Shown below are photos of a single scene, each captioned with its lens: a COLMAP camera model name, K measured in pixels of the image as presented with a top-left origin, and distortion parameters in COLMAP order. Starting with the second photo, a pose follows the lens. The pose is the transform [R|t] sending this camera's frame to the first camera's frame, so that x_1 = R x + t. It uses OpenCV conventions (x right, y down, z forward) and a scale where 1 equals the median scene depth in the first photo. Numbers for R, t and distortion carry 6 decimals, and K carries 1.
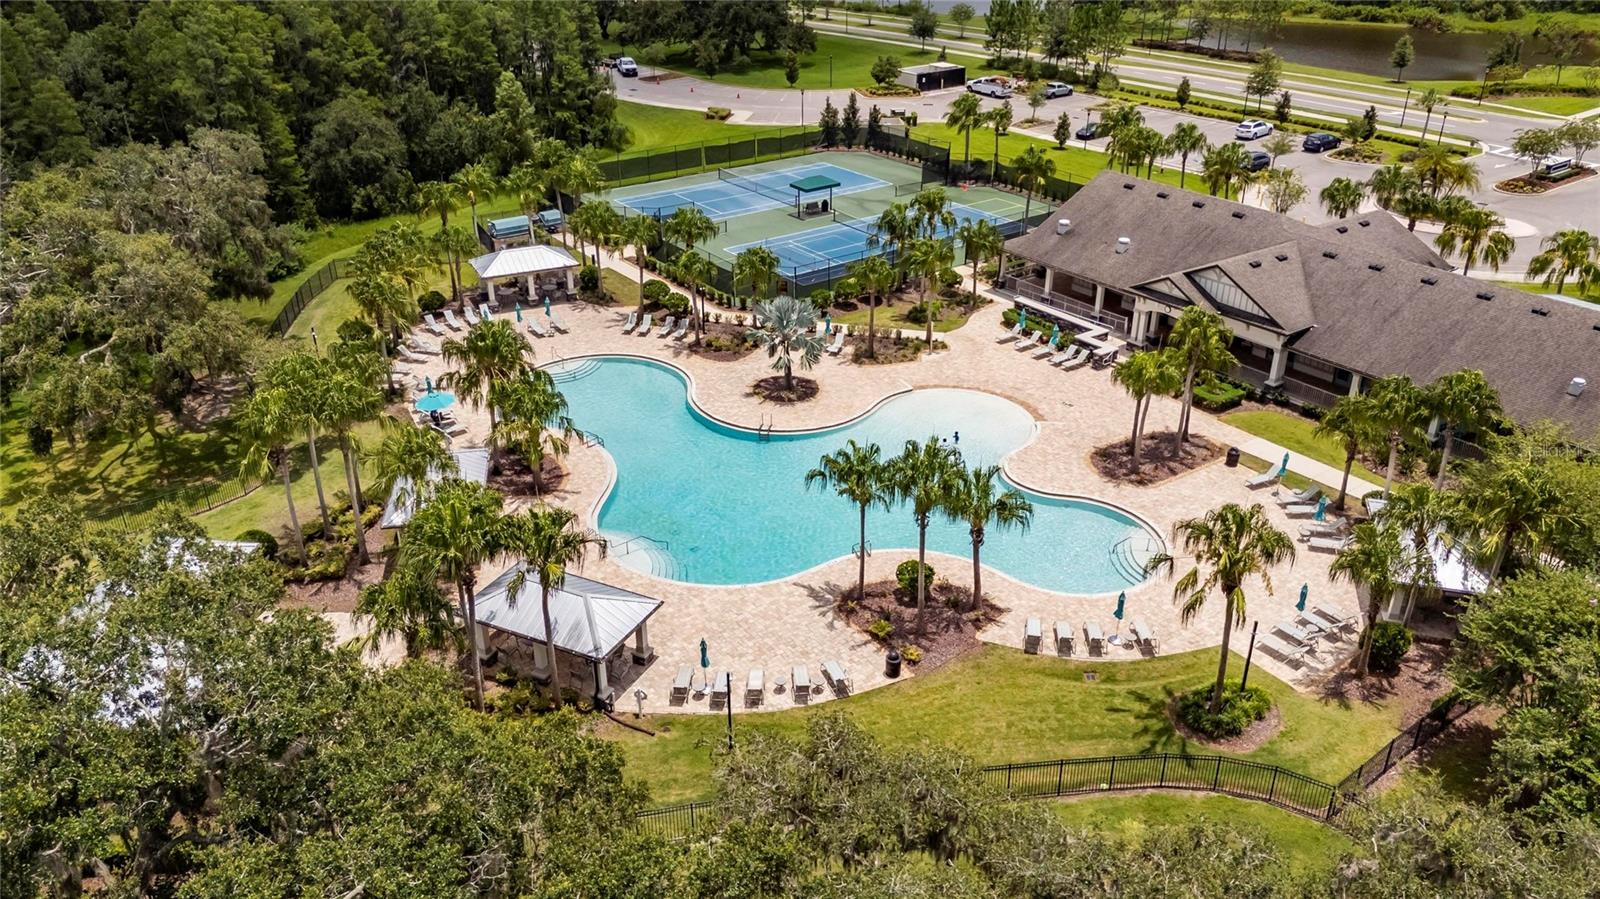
lens RADIAL K [[1267.7, 0, 800.0], [0, 1267.7, 449.5], [0, 0, 1]] dist [0.006576, 0.001128]
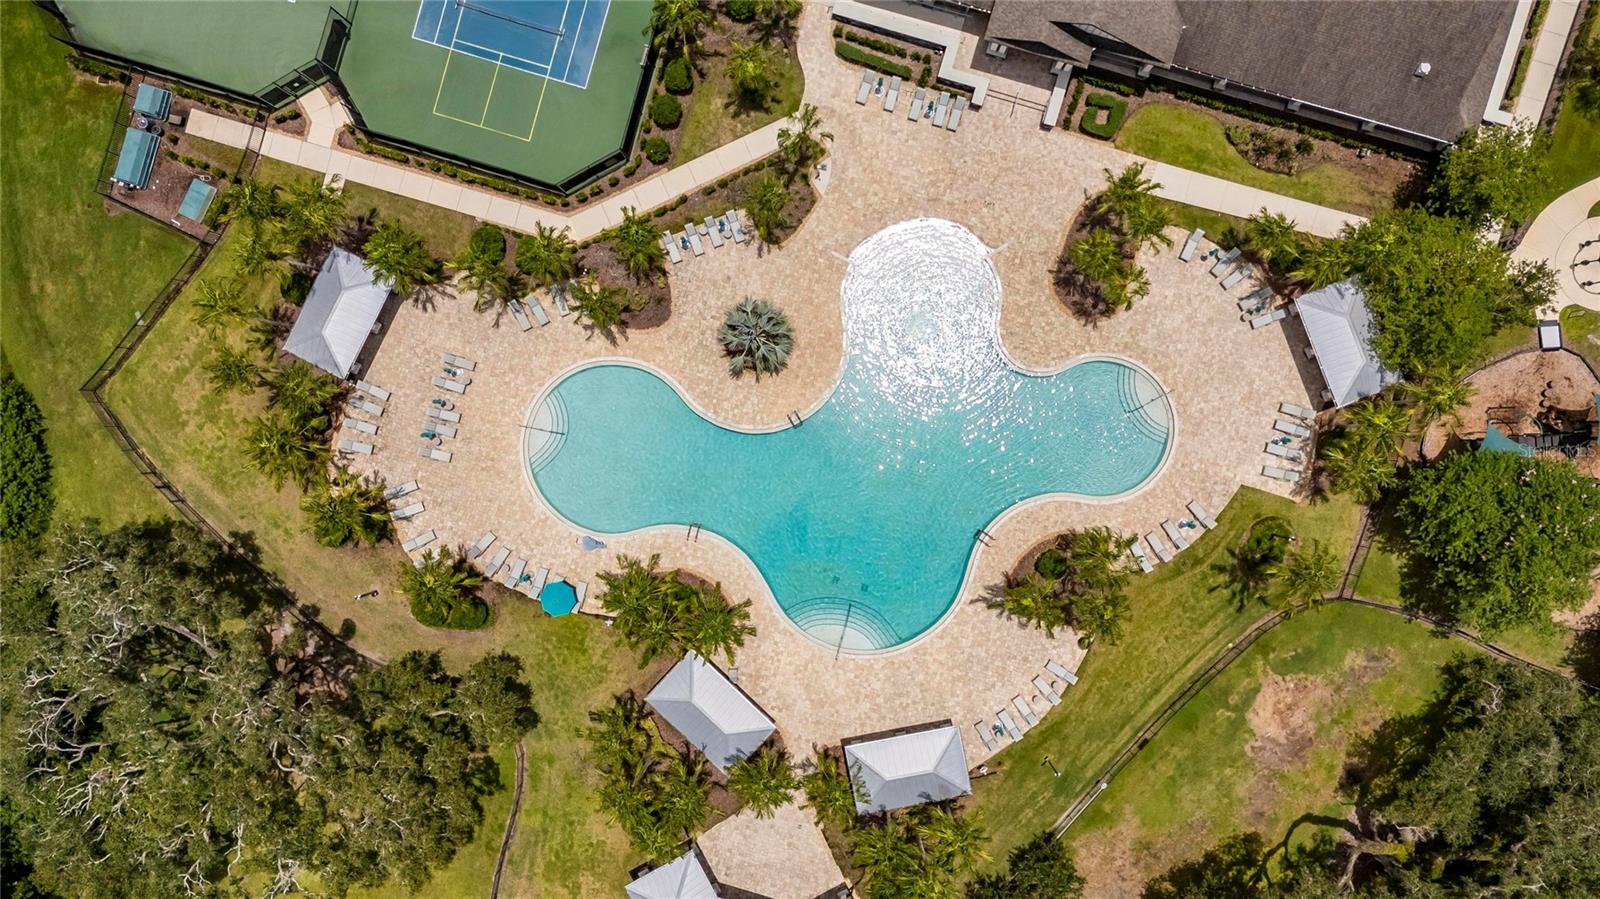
lens RADIAL K [[1206.4, 0, 800.0], [0, 1206.4, 449.5], [0, 0, 1]] dist [0.035928, -0.000654]
pose [[0.798337, -0.601175, -0.035300, -0.004697], [0.283443, 0.323389, 0.902818, -0.934611], [-0.531336, -0.730759, 0.428573, 0.498060]]
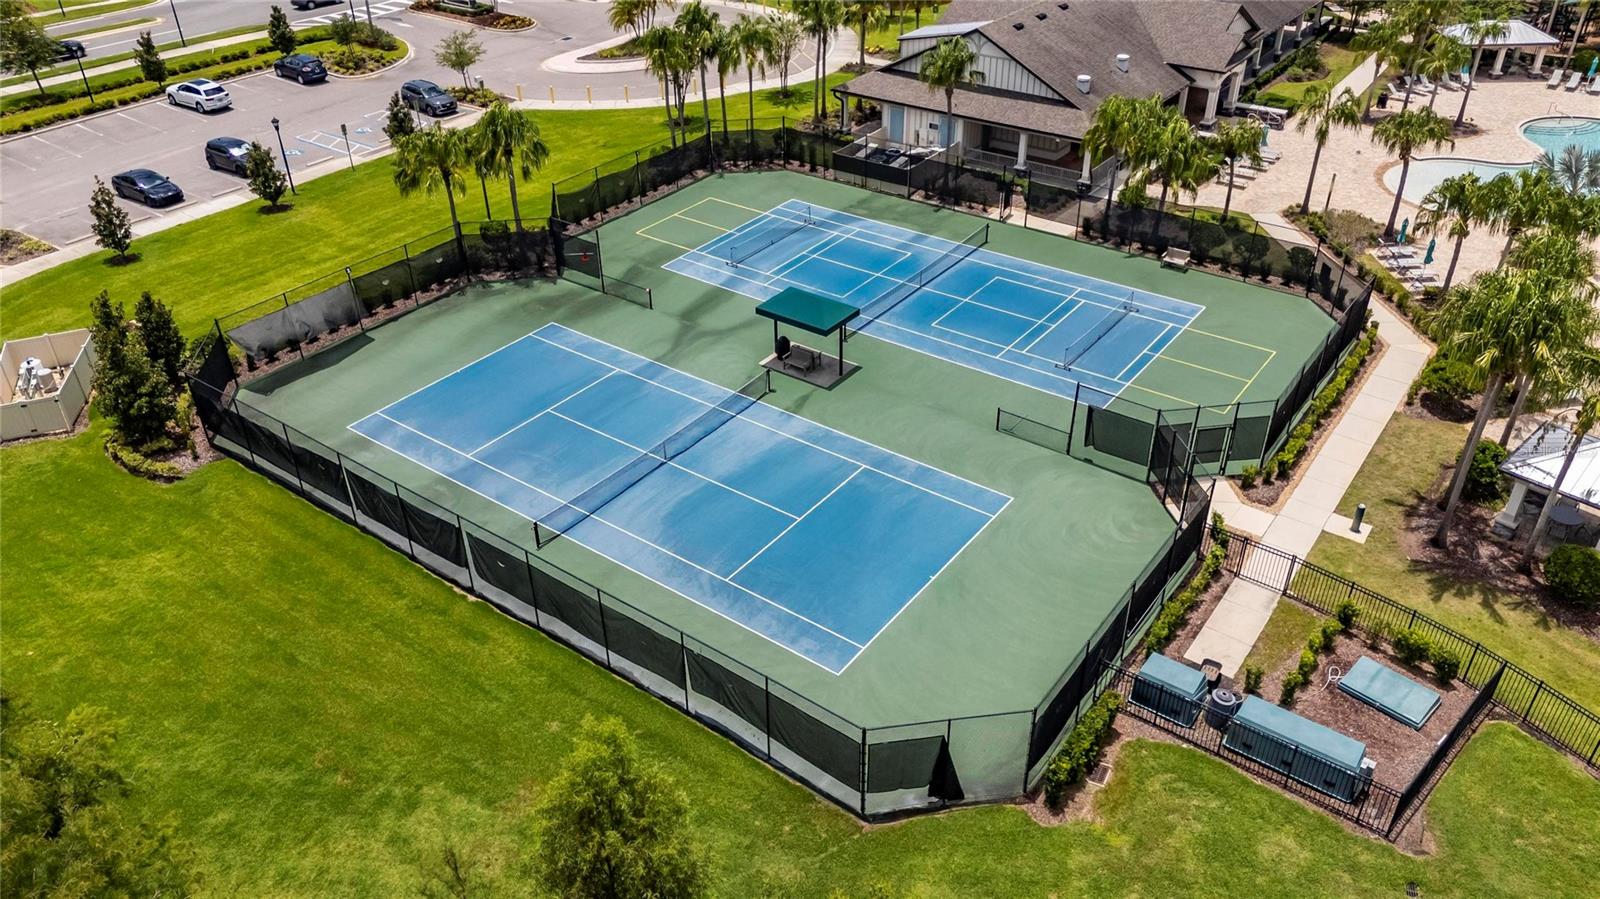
lens RADIAL K [[1206.4, 0, 800.0], [0, 1206.4, 449.5], [0, 0, 1]] dist [0.035928, -0.000654]
pose [[-0.289228, -0.519473, 0.804049, -0.592473], [0.436979, 0.675678, 0.593724, -0.672870], [-0.851702, 0.523074, 0.031574, 1.494667]]
